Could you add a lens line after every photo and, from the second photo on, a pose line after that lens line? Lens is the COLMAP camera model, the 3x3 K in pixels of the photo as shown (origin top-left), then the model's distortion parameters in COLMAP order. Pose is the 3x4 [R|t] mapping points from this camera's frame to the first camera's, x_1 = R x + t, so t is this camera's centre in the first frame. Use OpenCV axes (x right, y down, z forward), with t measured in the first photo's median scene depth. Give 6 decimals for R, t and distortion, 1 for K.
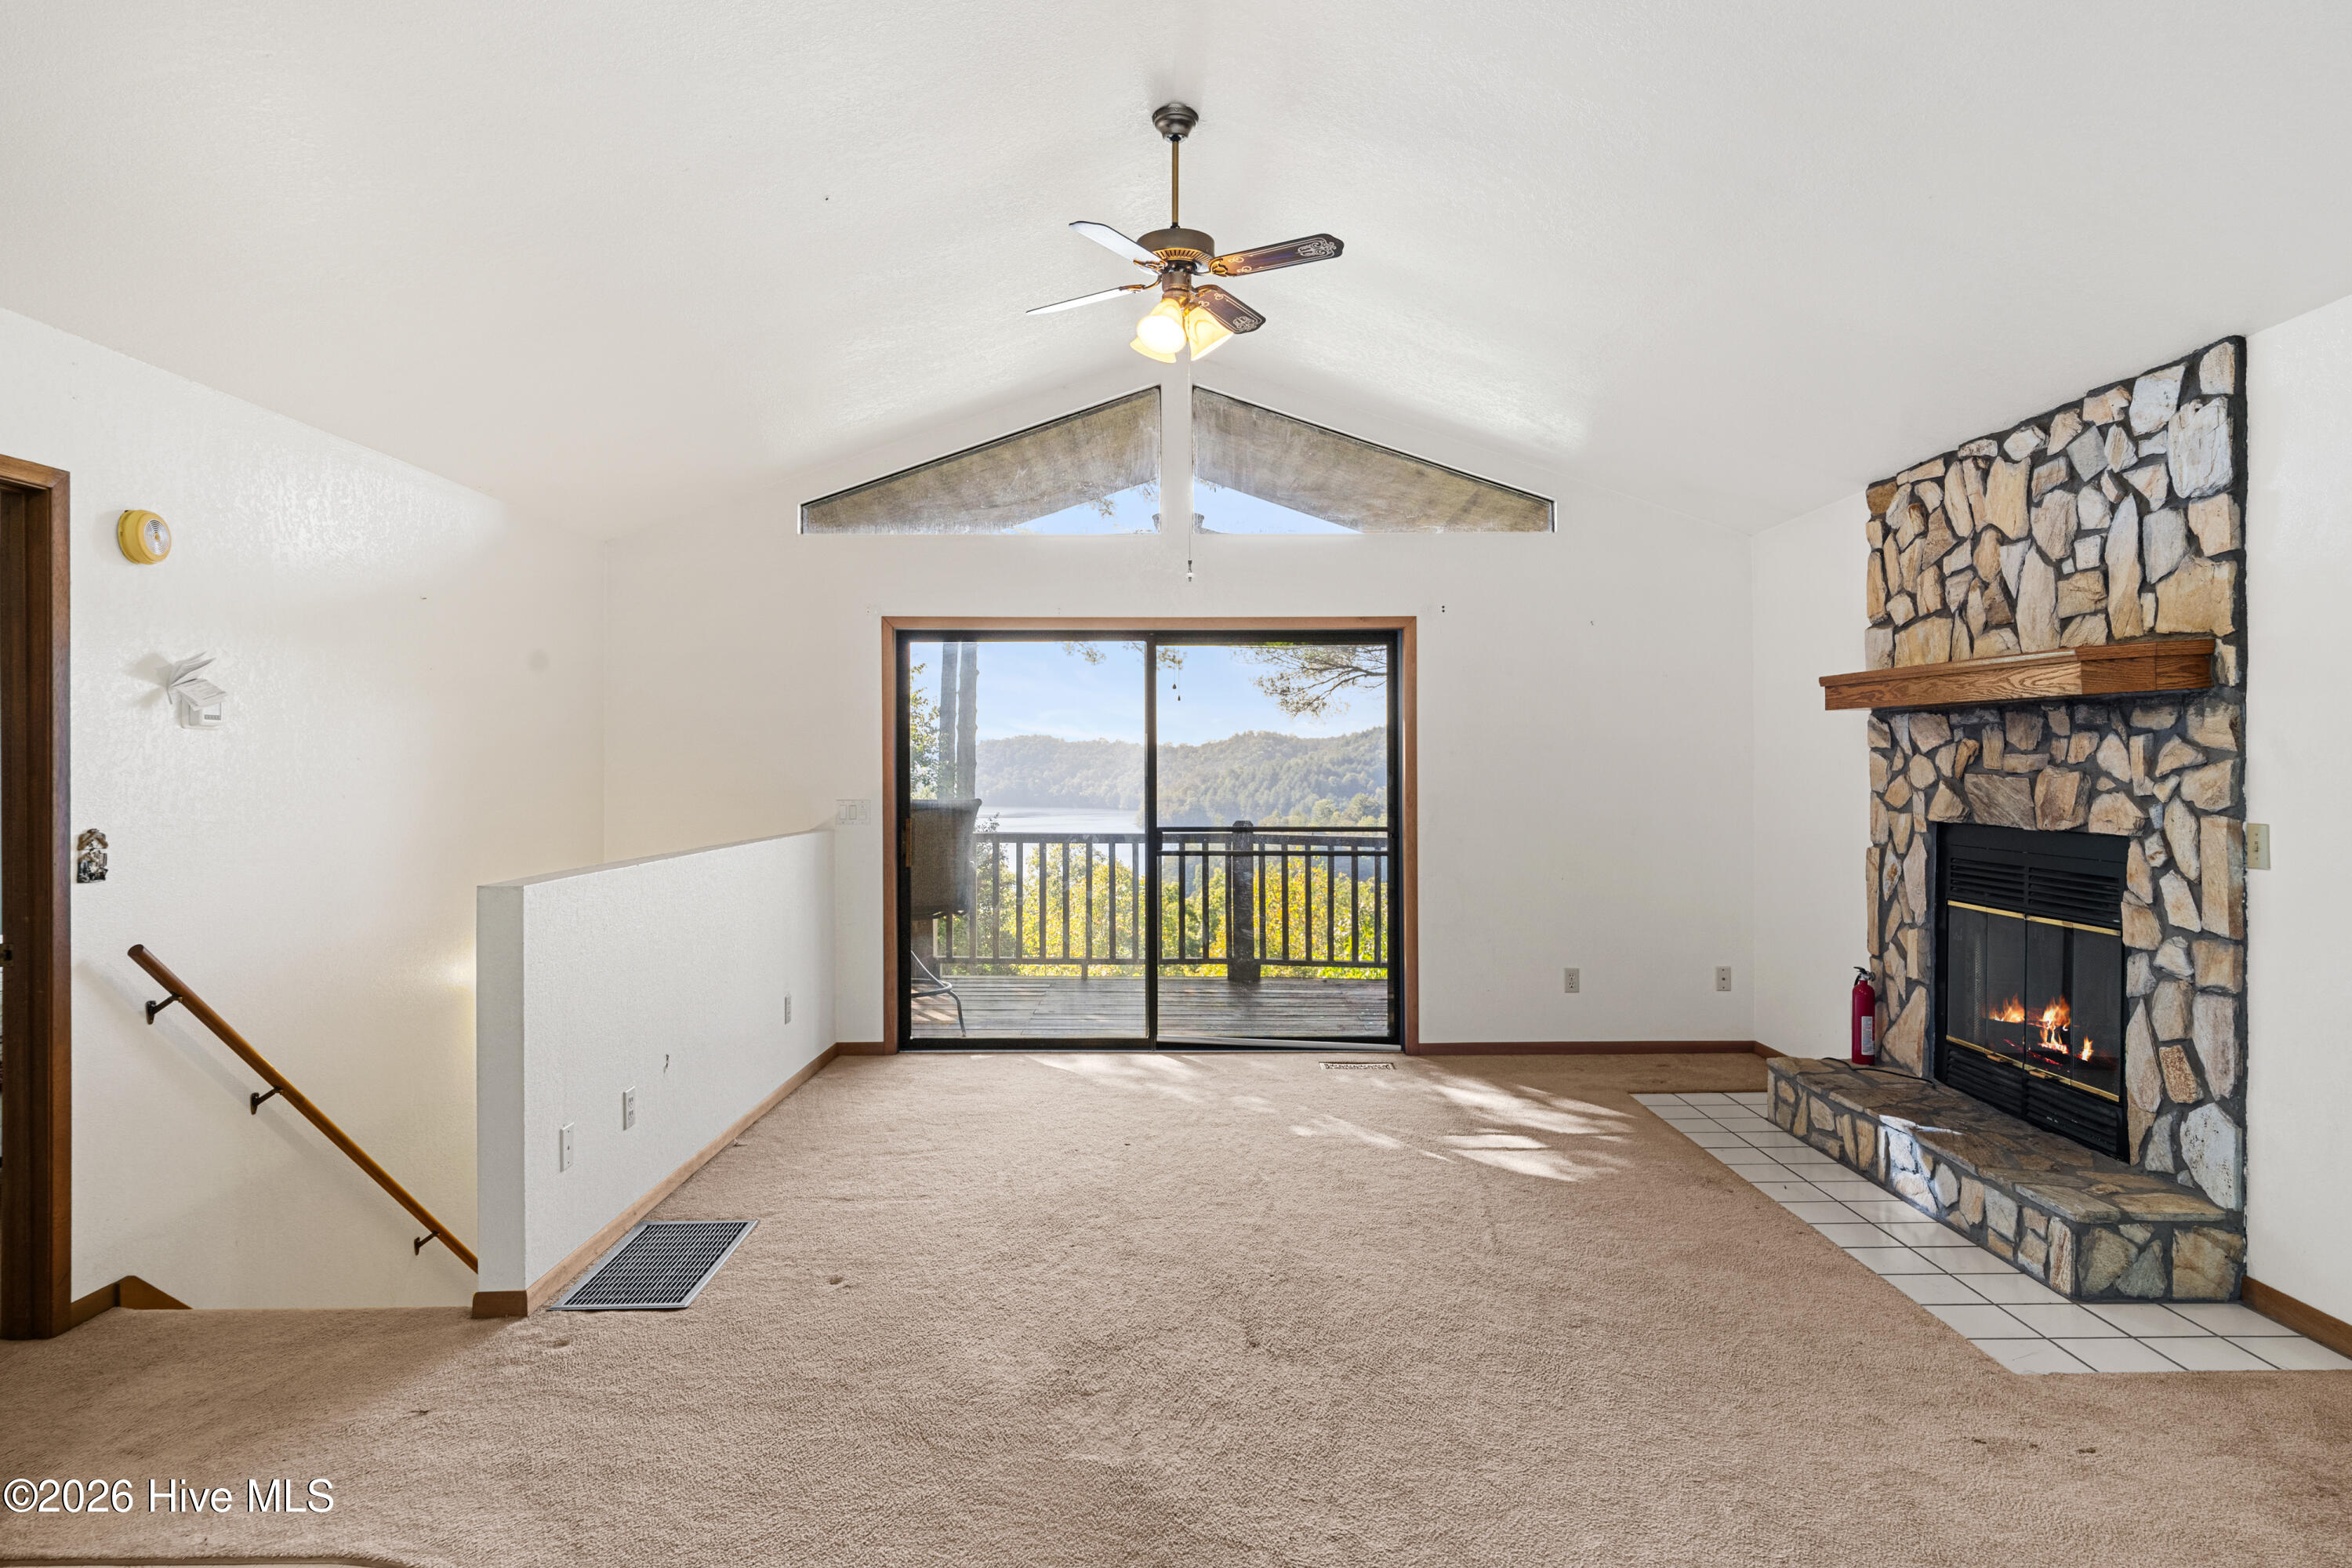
lens RADIAL K [[1364.7, 0, 1174.6], [0, 1364.7, 767.0], [0, 0, 1]] dist [0.004620, 0.000233]
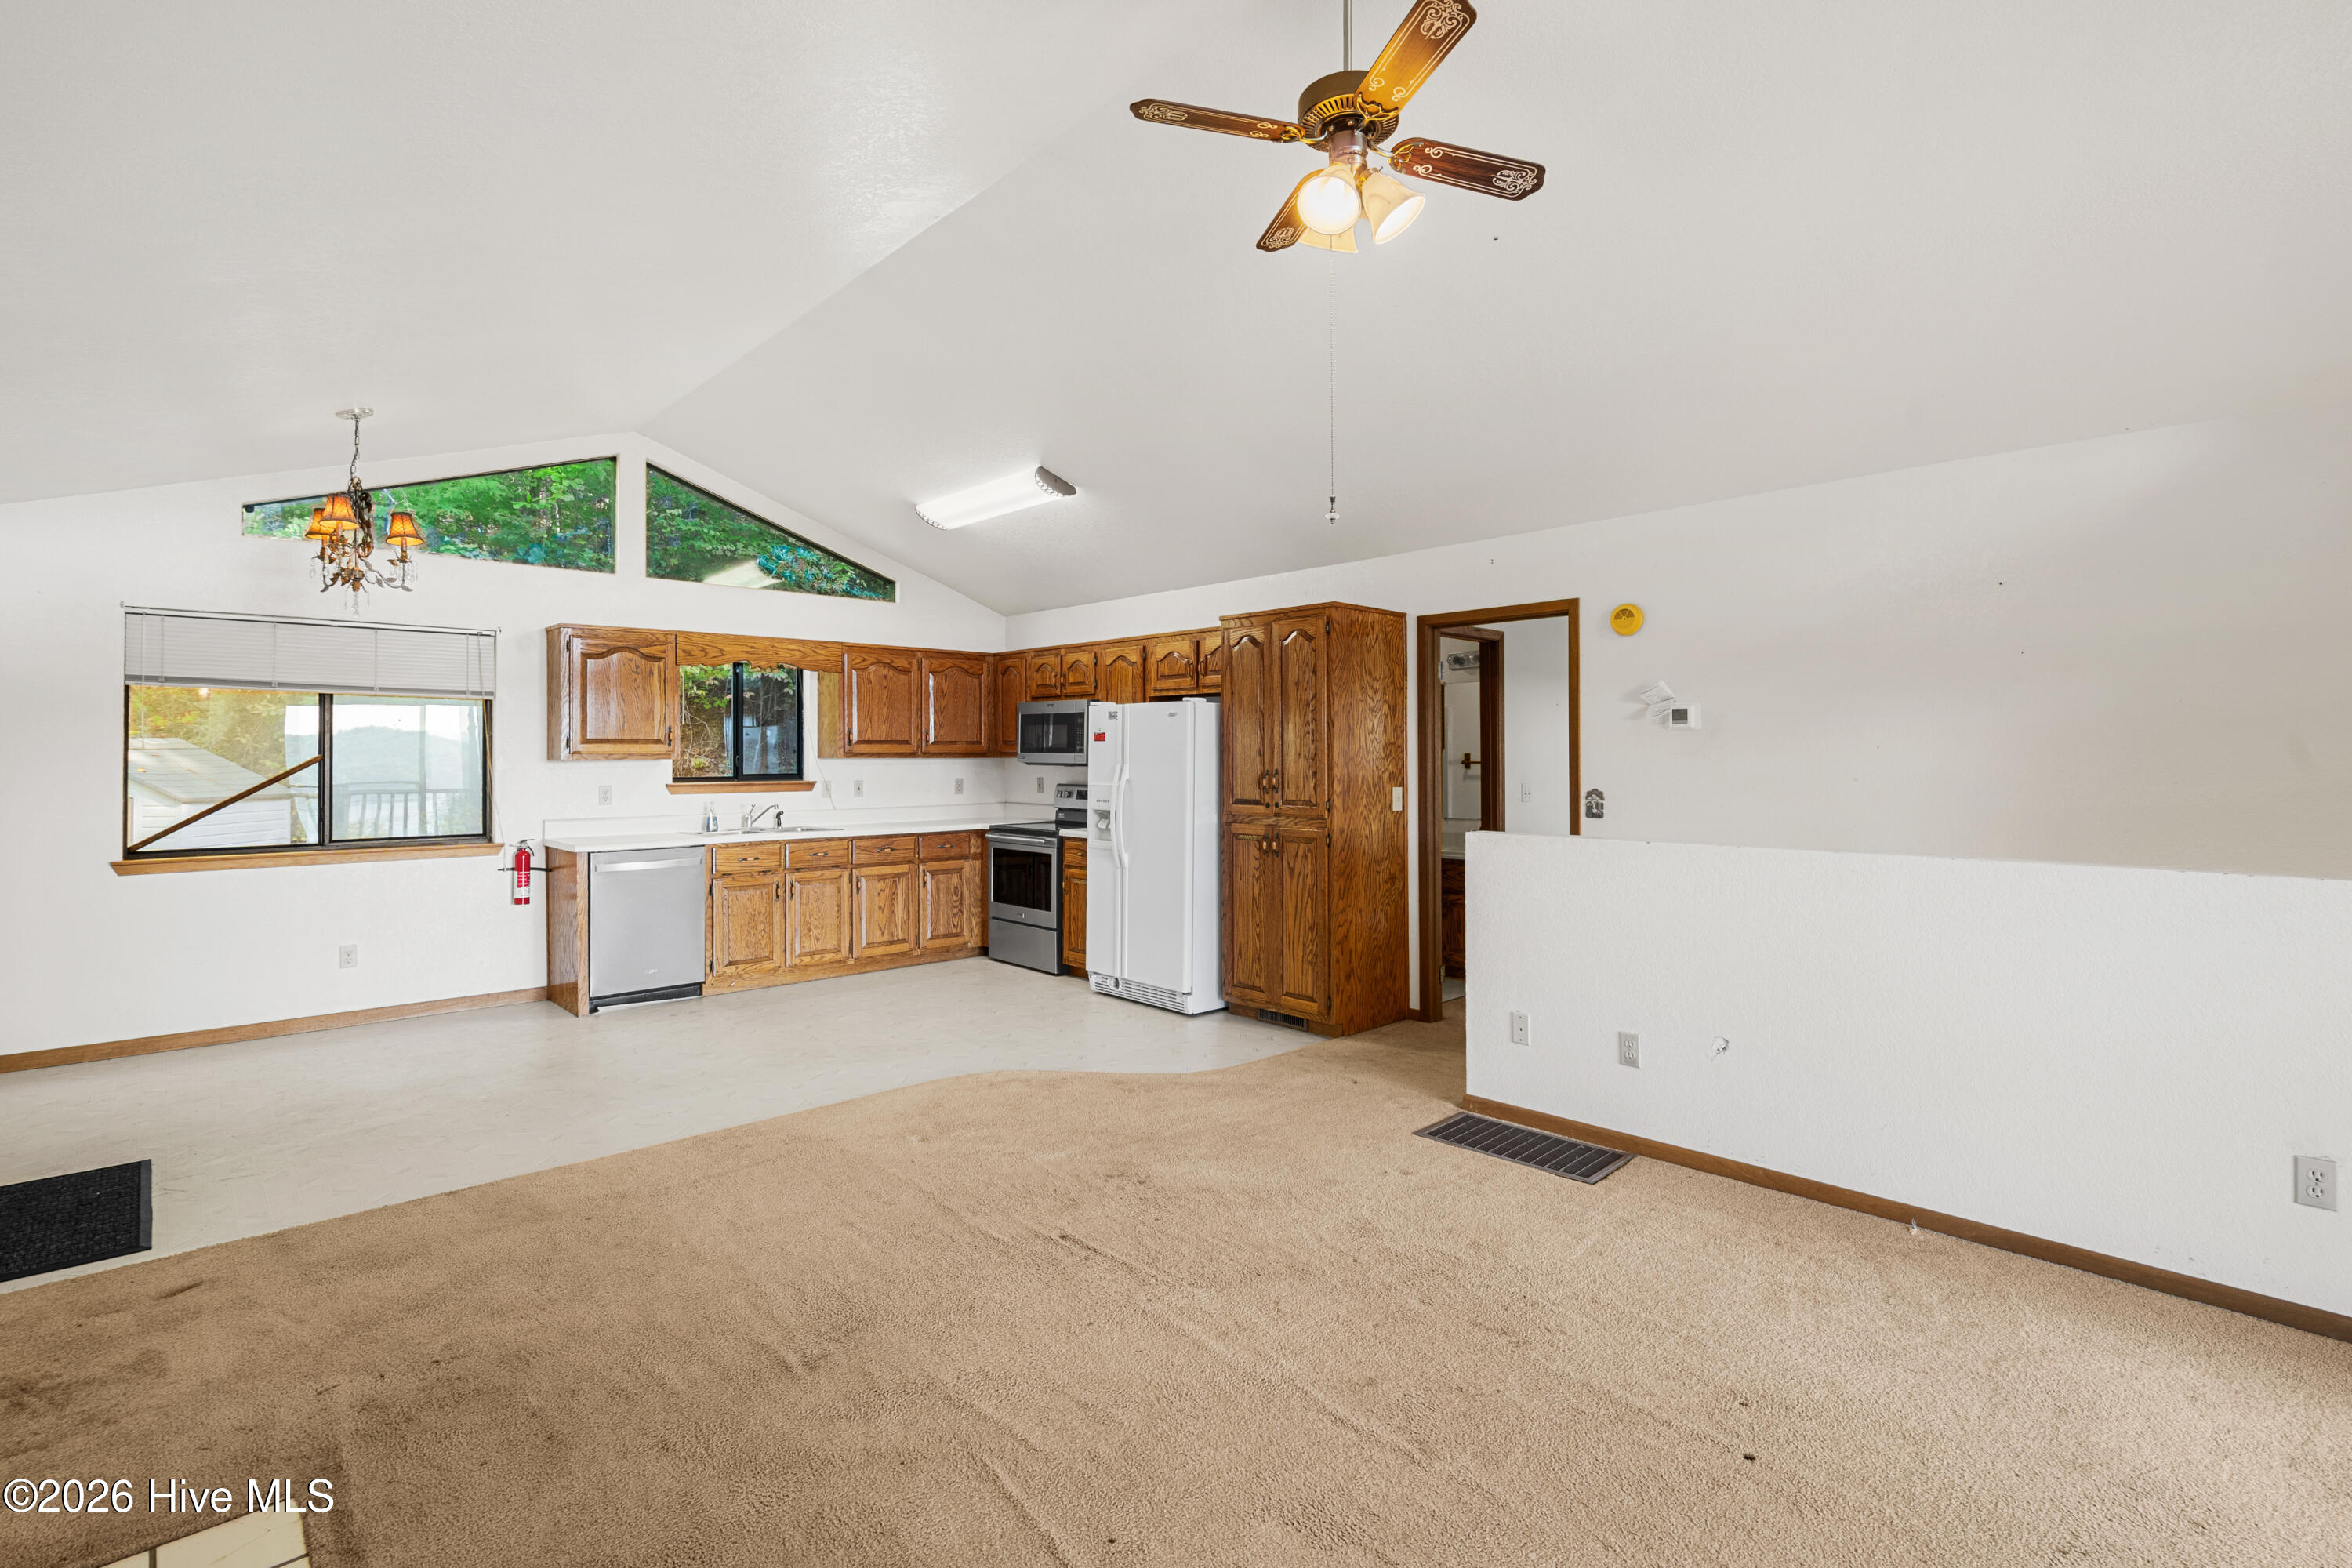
lens RADIAL K [[1088.4, 0, 1170.5], [0, 1088.4, 743.7], [0, 0, 1]] dist [-0.009385, 0.000378]
pose [[-0.725288, -0.002694, -0.688441, 0.529362], [0.004030, 0.999959, -0.008159, -0.004364], [0.688434, -0.008692, -0.725247, 1.432578]]
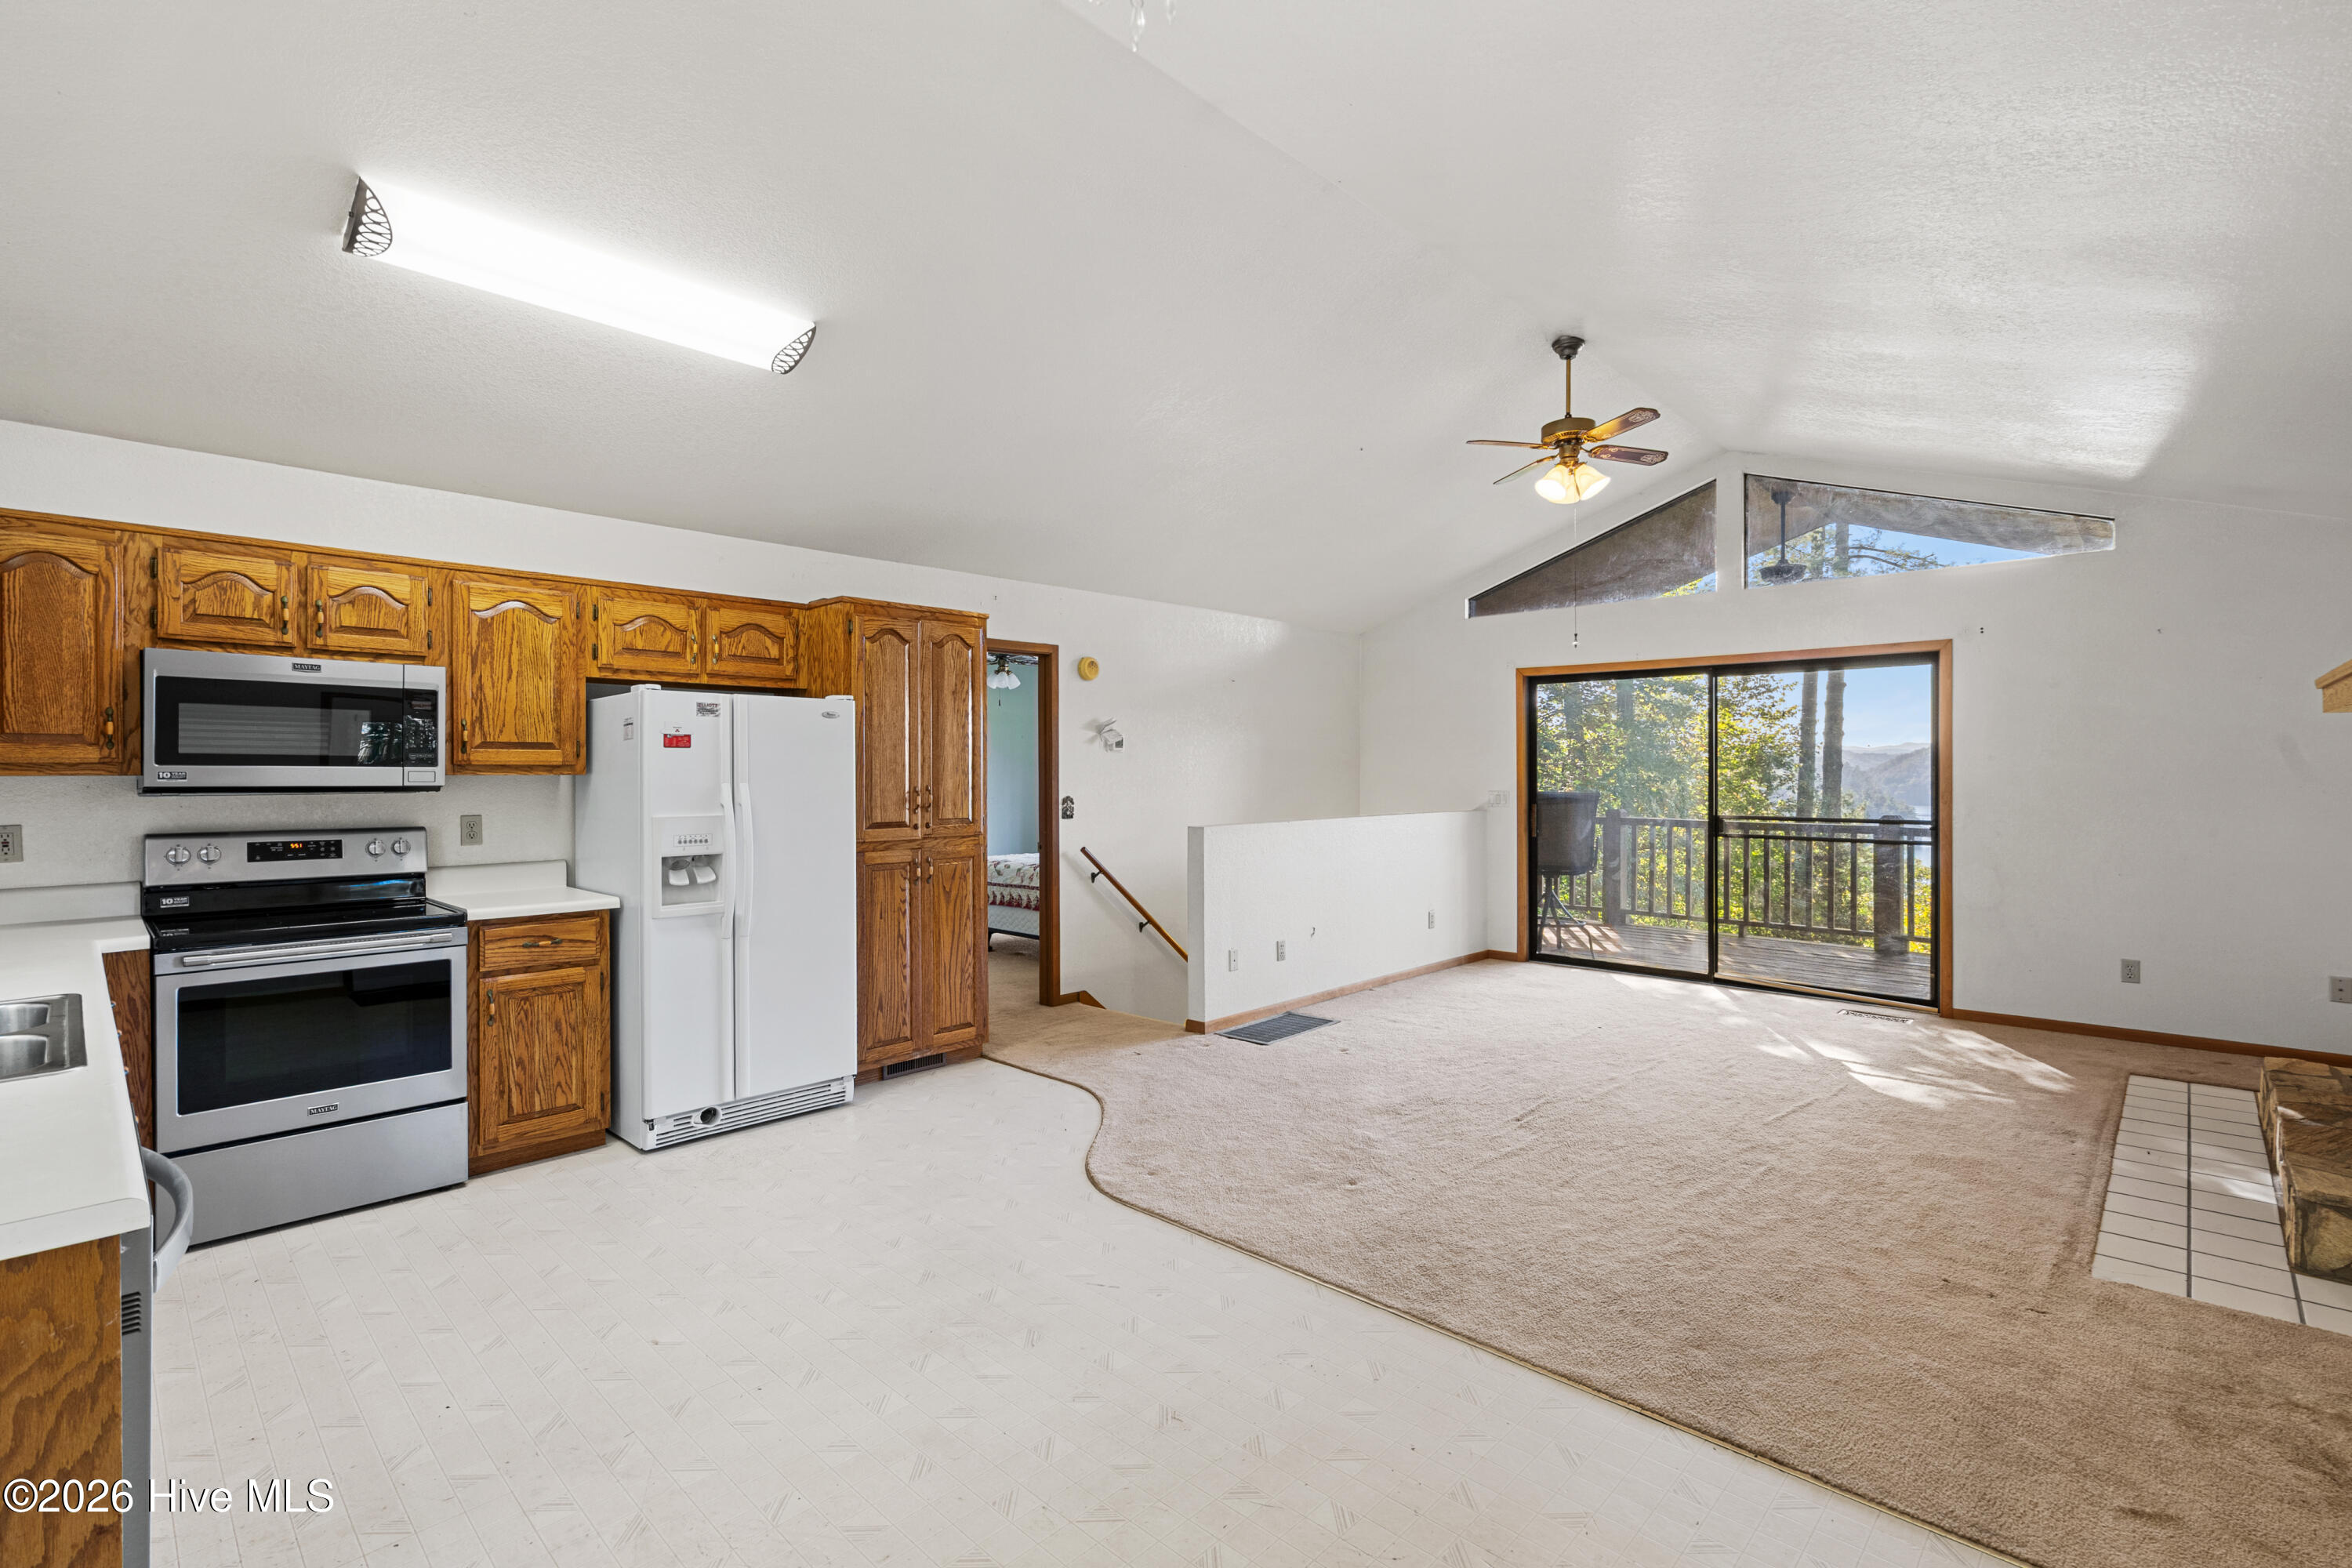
lens RADIAL K [[1072.2, 0, 1169.4], [0, 1072.2, 780.8], [0, 0, 1]] dist [-0.000870, 0.001010]
pose [[0.724045, 0.007617, -0.689711, 0.520929], [0.000582, 0.999932, 0.011654, -0.002065], [0.689752, -0.008840, 0.723991, -0.182375]]
